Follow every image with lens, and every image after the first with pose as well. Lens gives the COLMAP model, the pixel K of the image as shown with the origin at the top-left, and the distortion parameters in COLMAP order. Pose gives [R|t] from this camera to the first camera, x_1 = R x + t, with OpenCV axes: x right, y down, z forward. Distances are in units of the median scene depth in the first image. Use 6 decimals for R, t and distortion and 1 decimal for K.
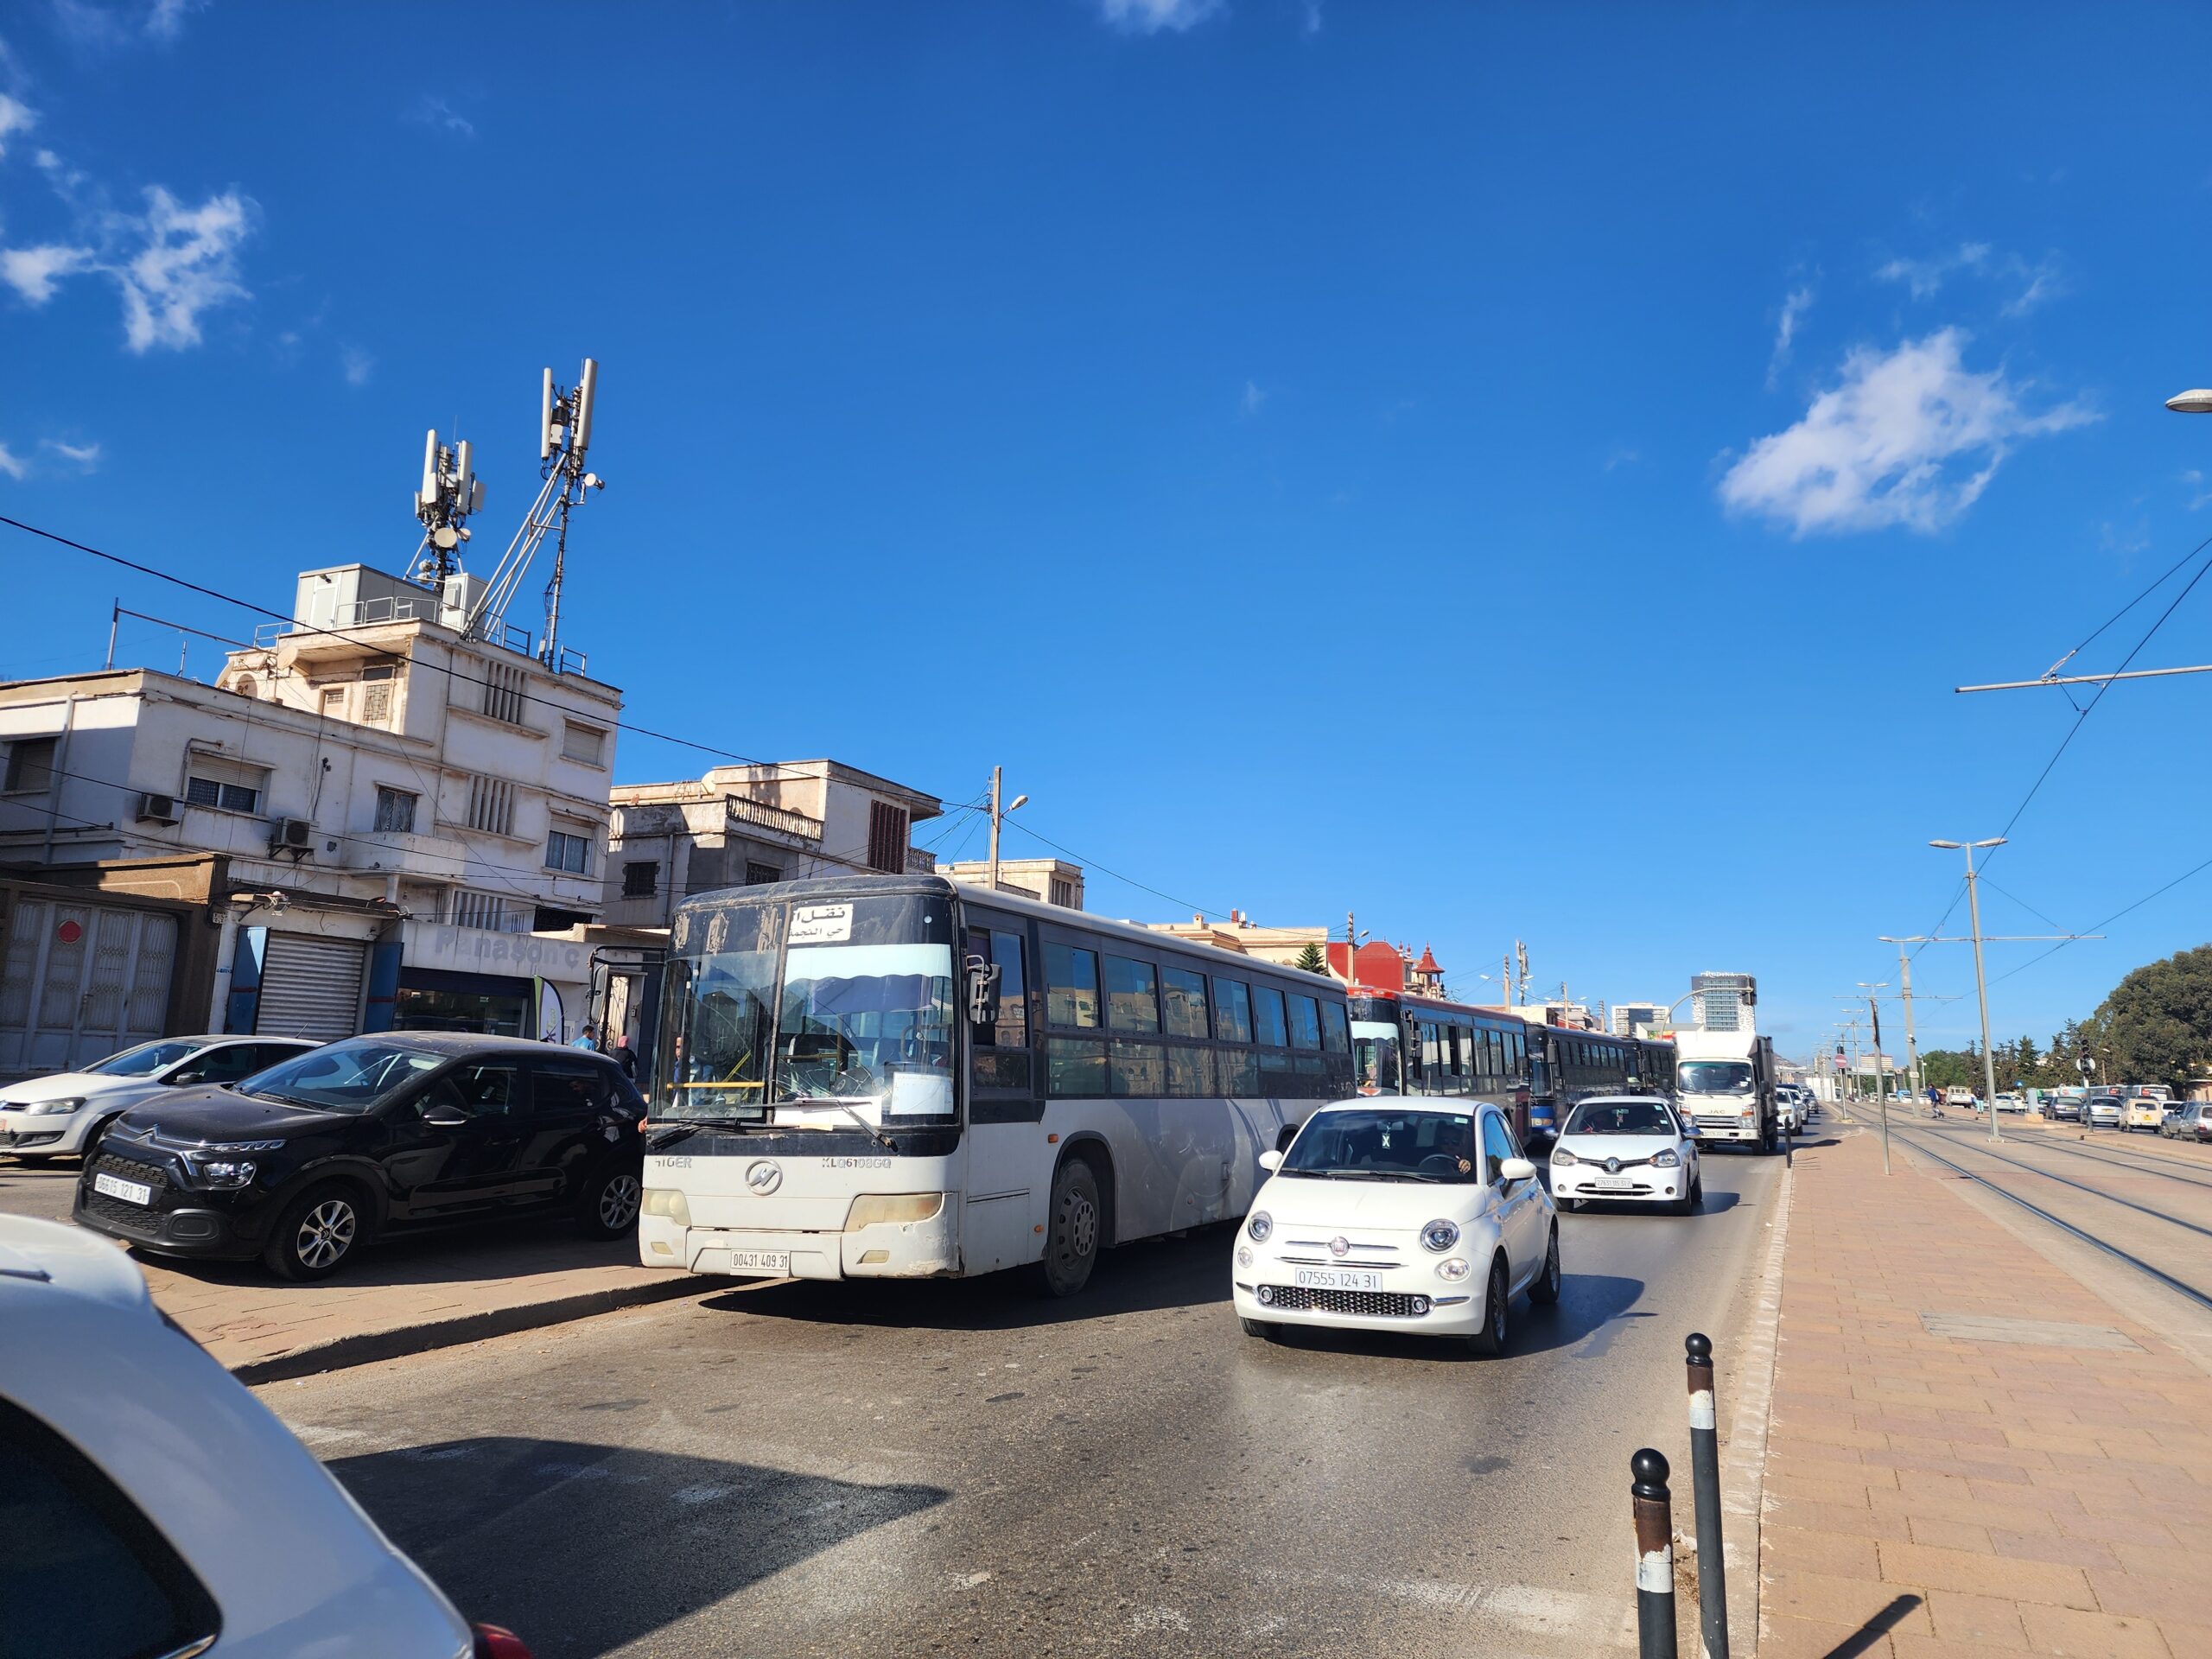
lens RADIAL K [[1519.8, 0, 1116.3], [0, 1519.8, 801.5], [0, 0, 1]] dist [0.086752, -0.059246]
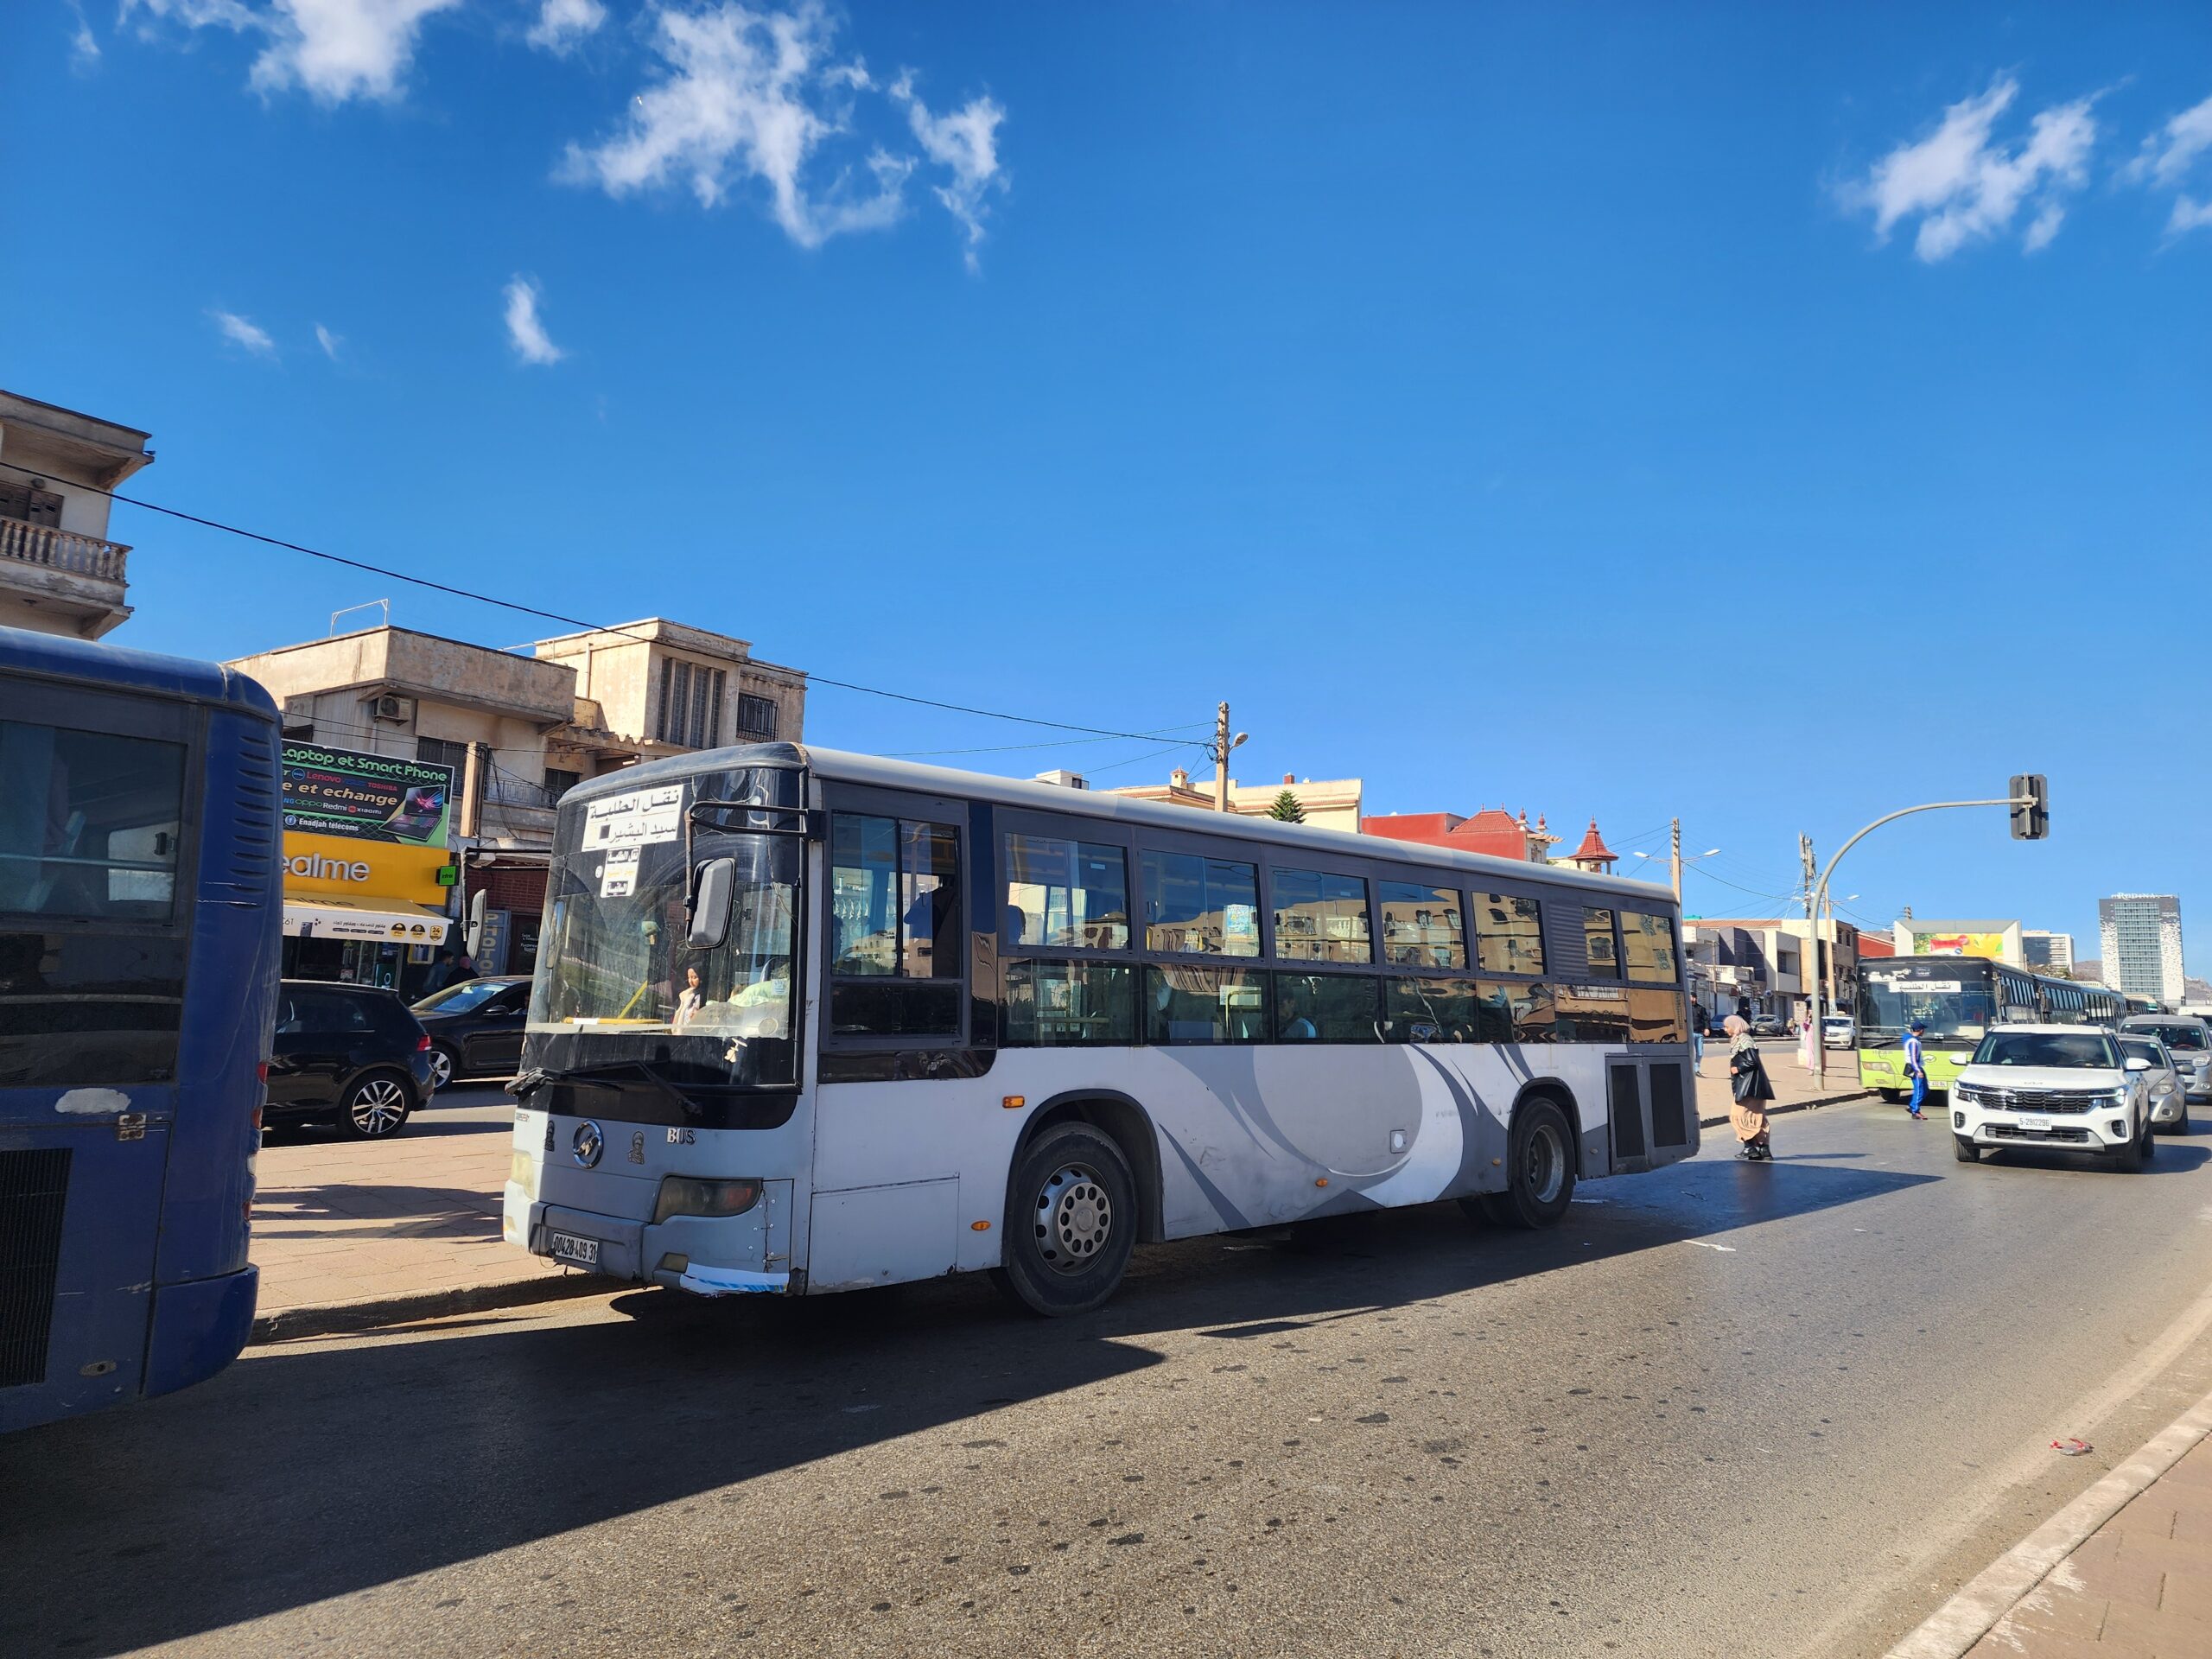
lens RADIAL K [[1519.8, 0, 1109.9], [0, 1519.8, 807.1], [0, 0, 1]] dist [0.086752, -0.059246]
pose [[0.977411, -0.026442, -0.209688, 0.327827], [0.035799, 0.998520, 0.040952, 0.125299], [0.208295, -0.047534, 0.976910, 0.684083]]
